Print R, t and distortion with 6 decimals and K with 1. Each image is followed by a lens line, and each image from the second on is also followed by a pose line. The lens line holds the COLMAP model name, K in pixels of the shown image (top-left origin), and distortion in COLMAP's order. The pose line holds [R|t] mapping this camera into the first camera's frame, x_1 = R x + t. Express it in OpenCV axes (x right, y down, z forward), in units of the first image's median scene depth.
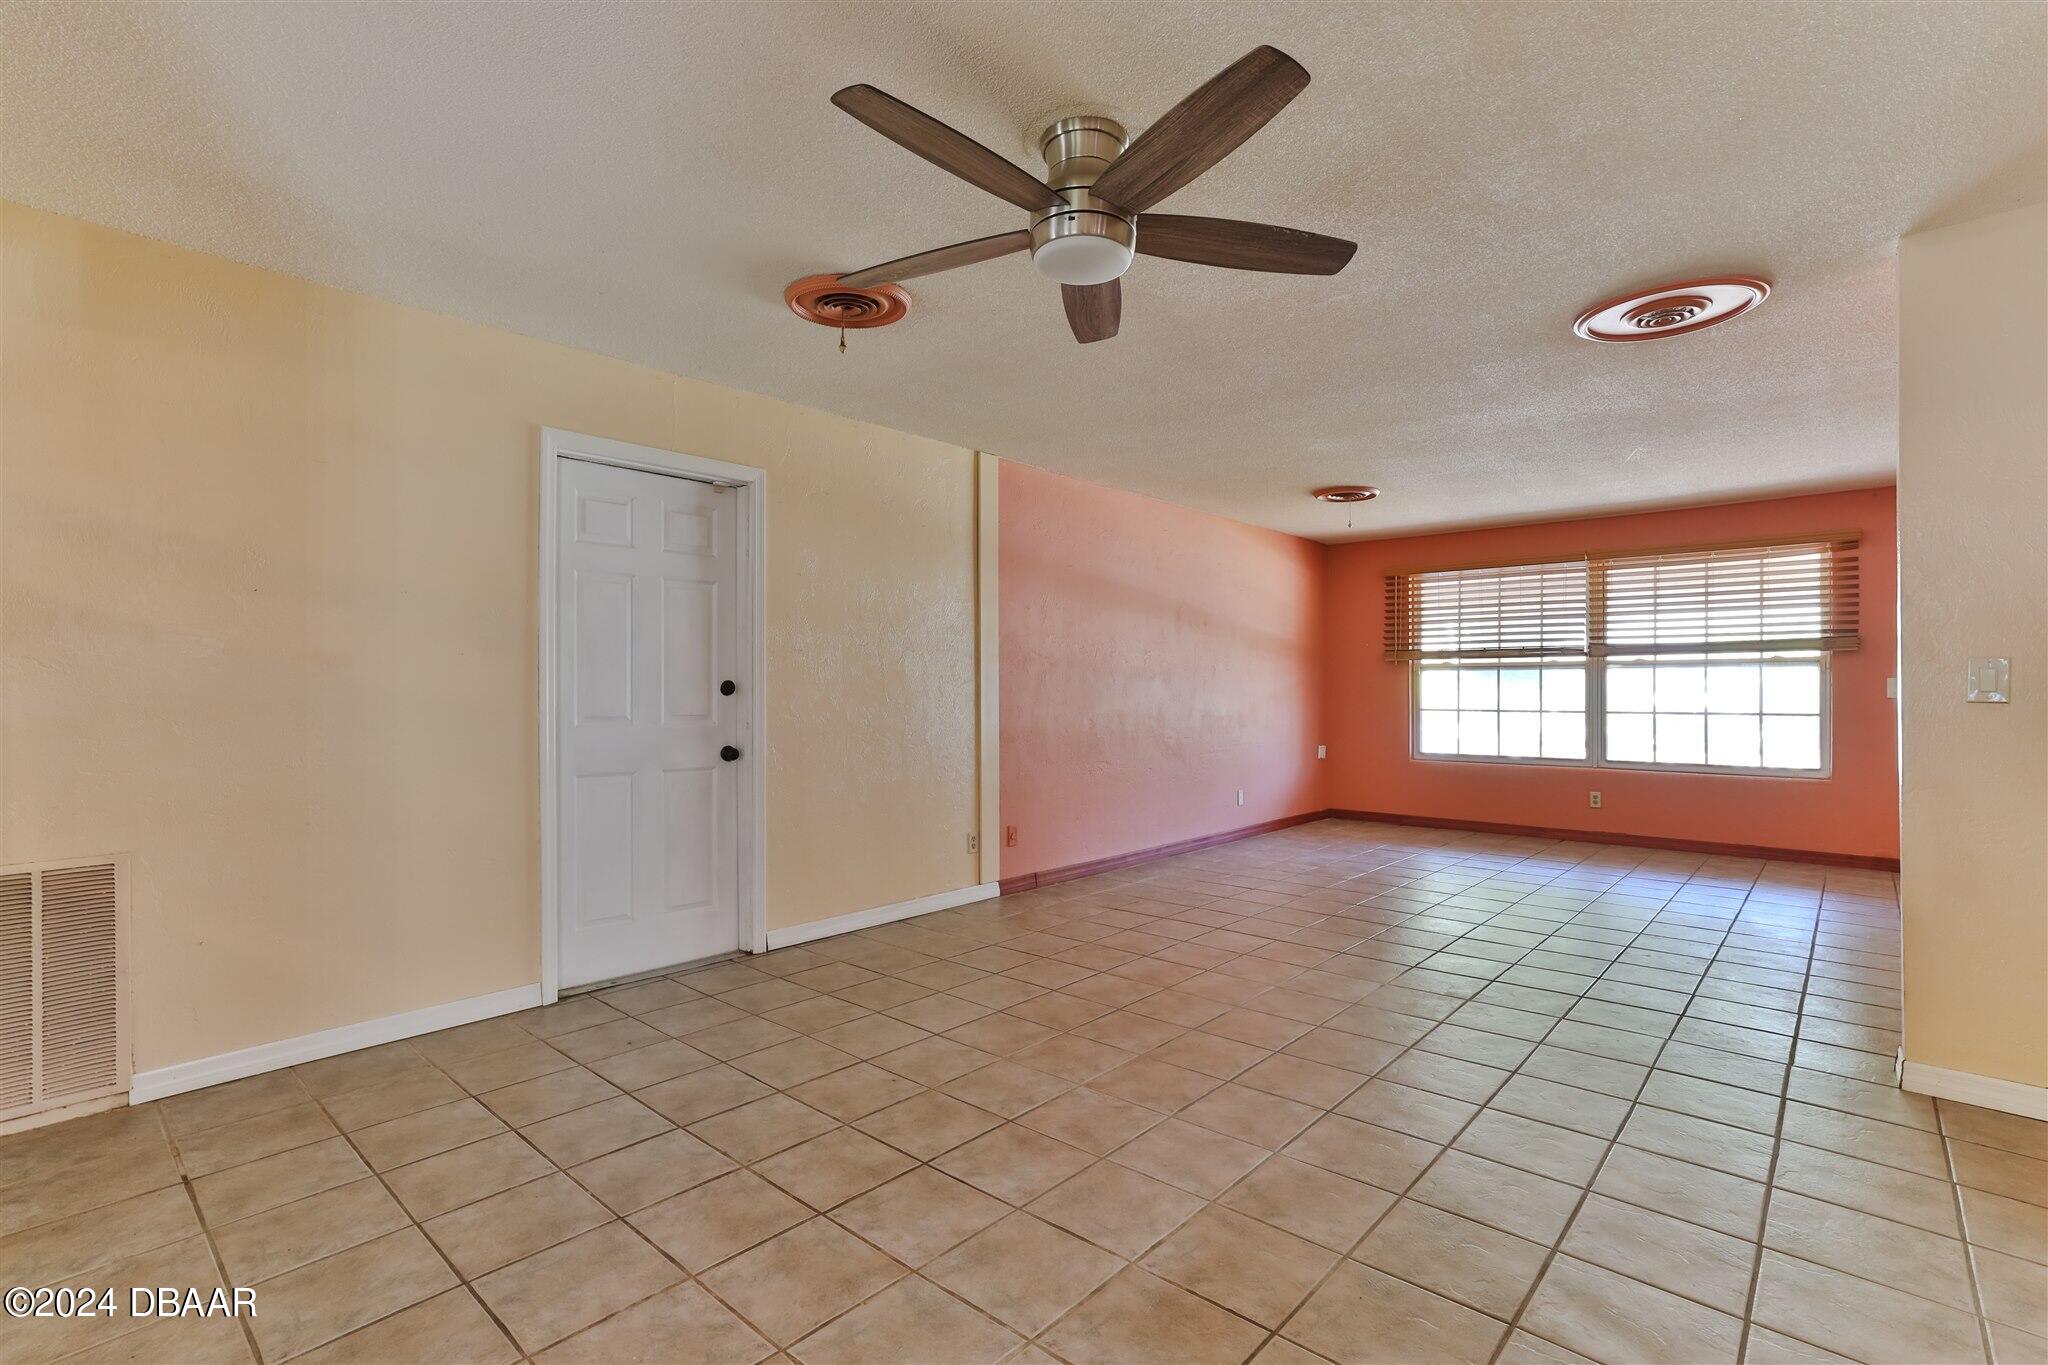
lens RADIAL K [[939.7, 0, 1012.0], [0, 939.7, 684.4], [0, 0, 1]] dist [-0.016375, 0.009188]
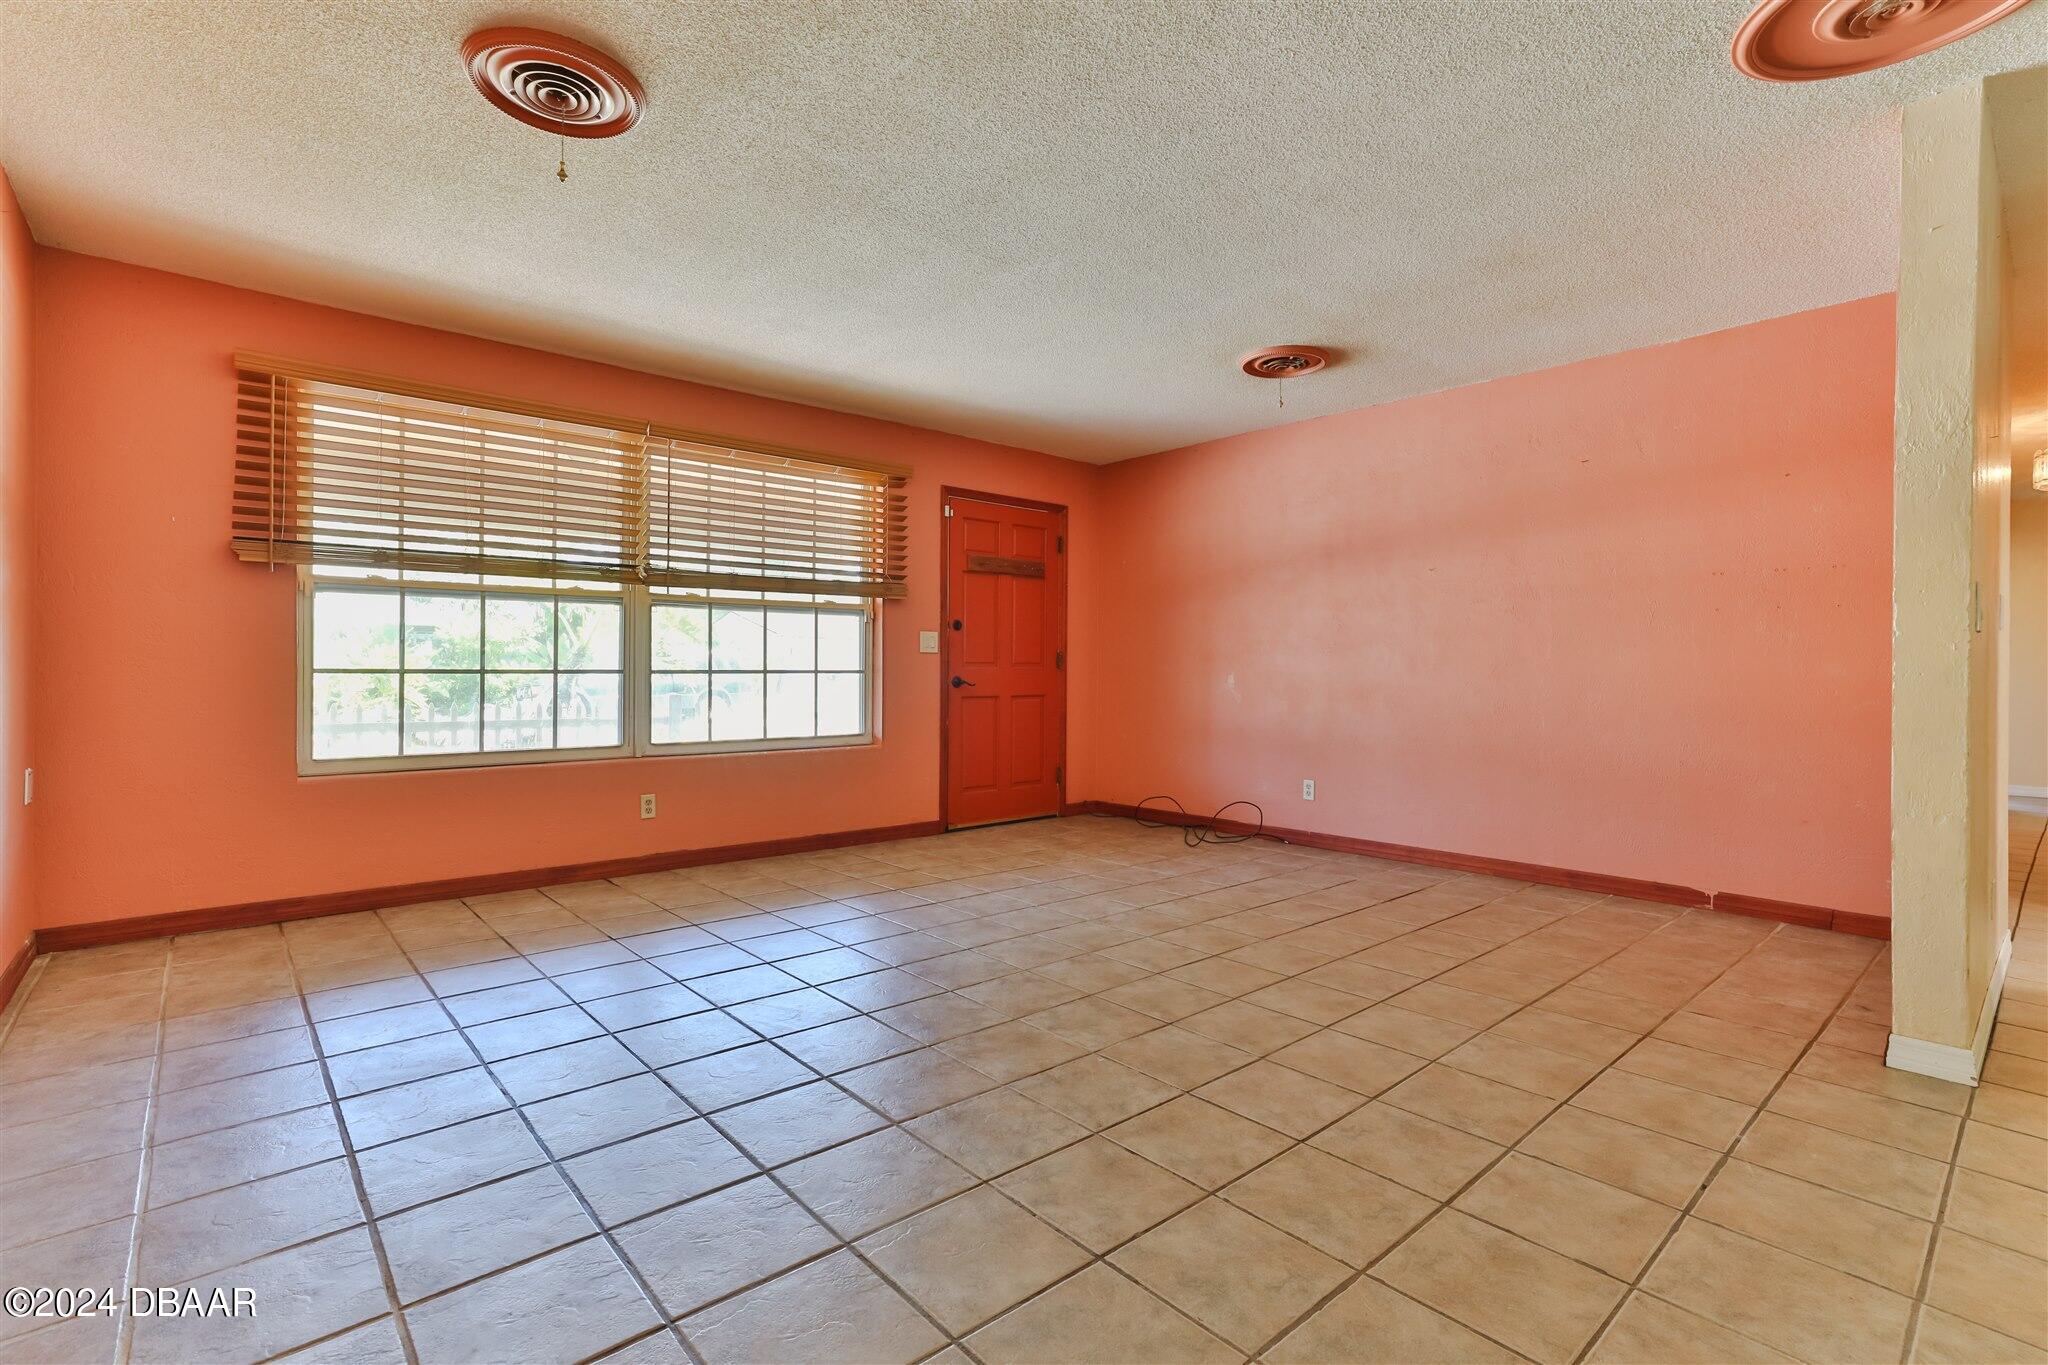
lens RADIAL K [[932.6, 0, 994.0], [0, 932.6, 682.7], [0, 0, 1]] dist [-0.013164, 0.007514]
pose [[0.127640, -0.016409, 0.991685, 0.014772], [-0.013324, 0.999745, 0.018258, 0.022968], [-0.991731, -0.015544, 0.127388, 0.687821]]
